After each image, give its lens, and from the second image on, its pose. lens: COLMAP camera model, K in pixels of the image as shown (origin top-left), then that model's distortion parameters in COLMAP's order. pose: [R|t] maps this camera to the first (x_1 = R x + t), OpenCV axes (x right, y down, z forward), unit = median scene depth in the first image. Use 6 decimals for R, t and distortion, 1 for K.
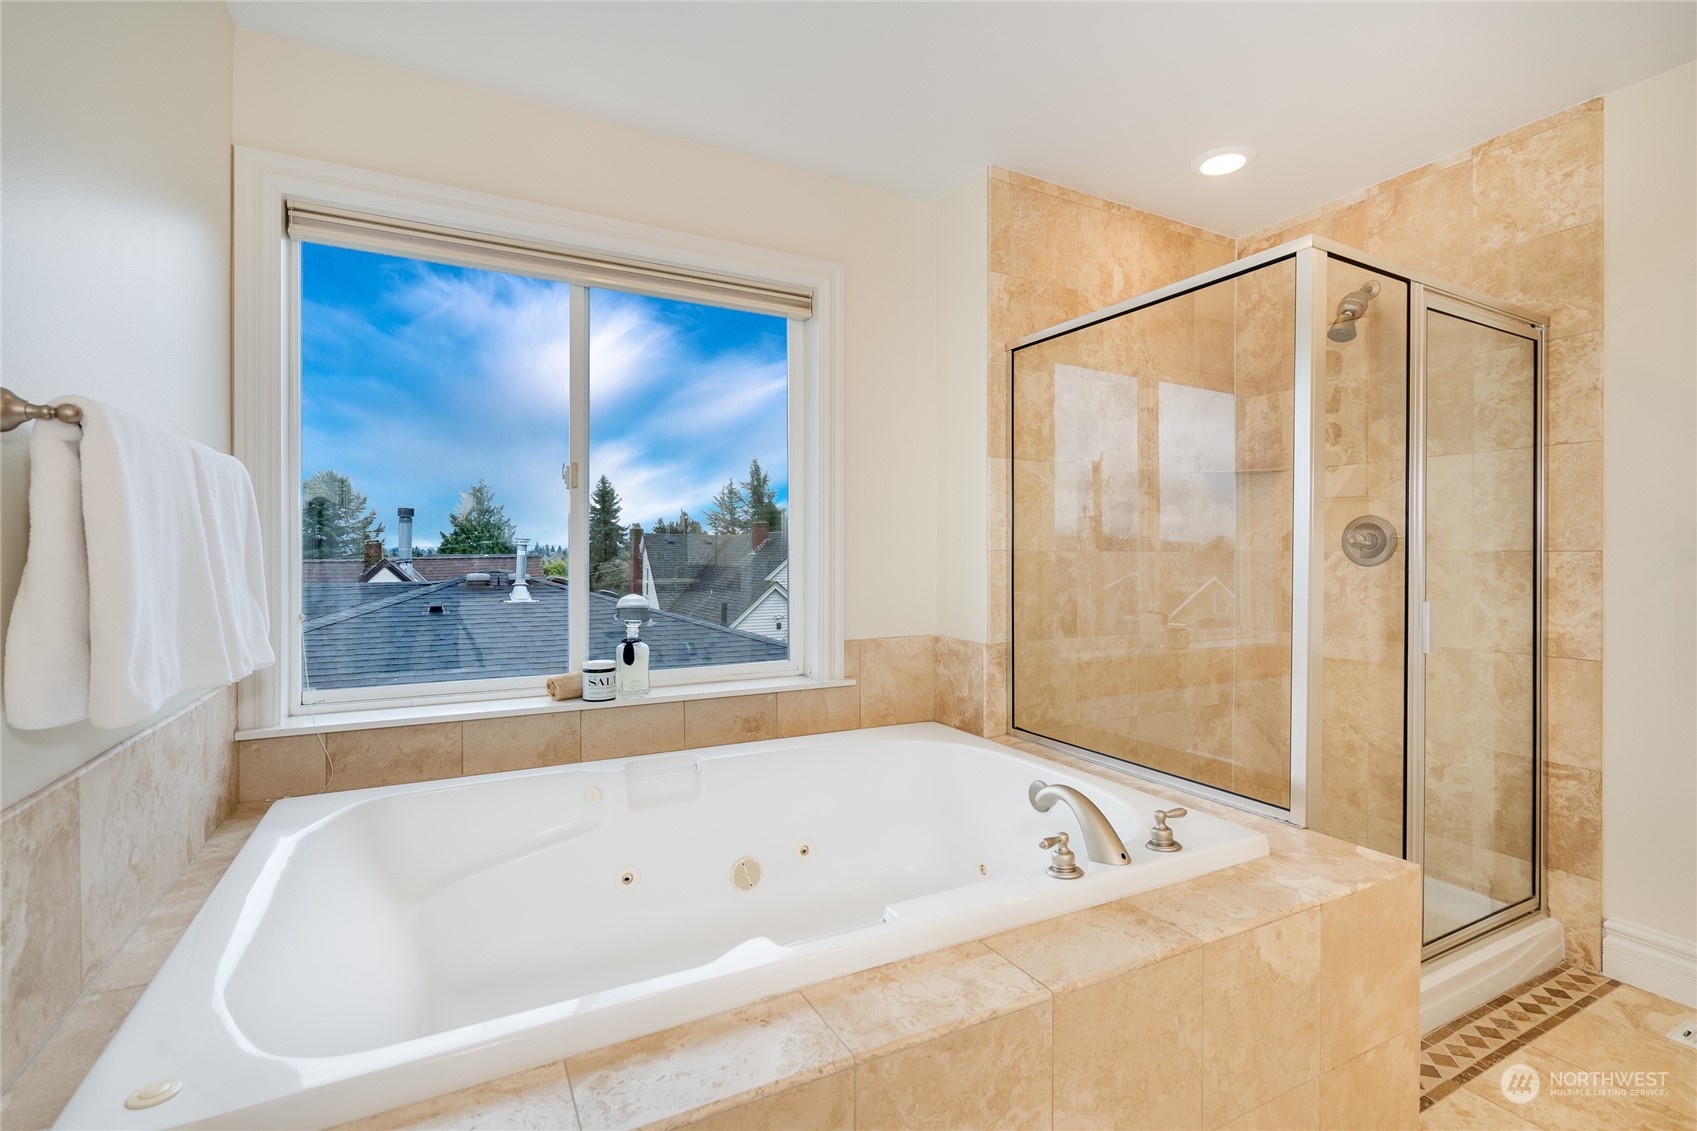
lens RADIAL K [[767.8, 0, 851.5], [0, 767.8, 557.9], [0, 0, 1]] dist [-0.001604, 0.000084]
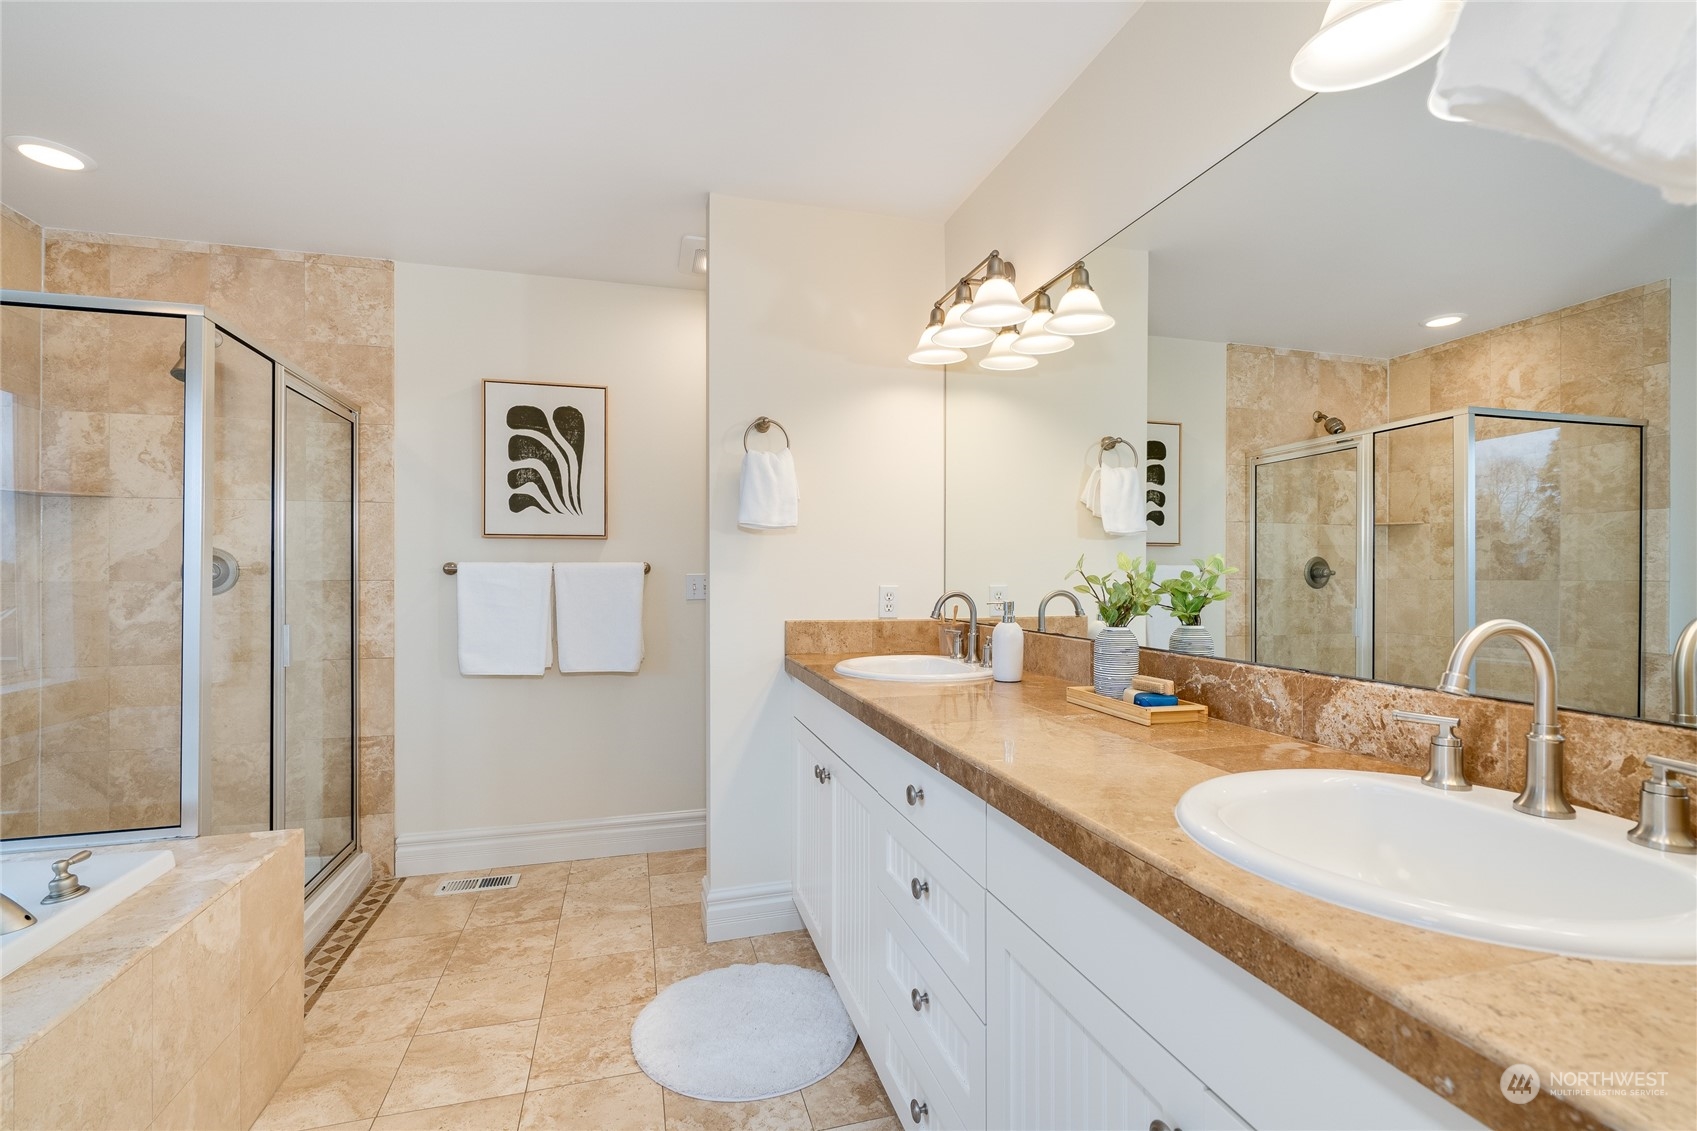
lens RADIAL K [[767.8, 0, 851.5], [0, 767.8, 557.9], [0, 0, 1]] dist [-0.001604, 0.000084]
pose [[0.206797, 0.013900, 0.978285, -0.244362], [0.008148, 0.999840, -0.015928, -0.021151], [-0.978350, 0.011265, 0.206651, -0.129949]]
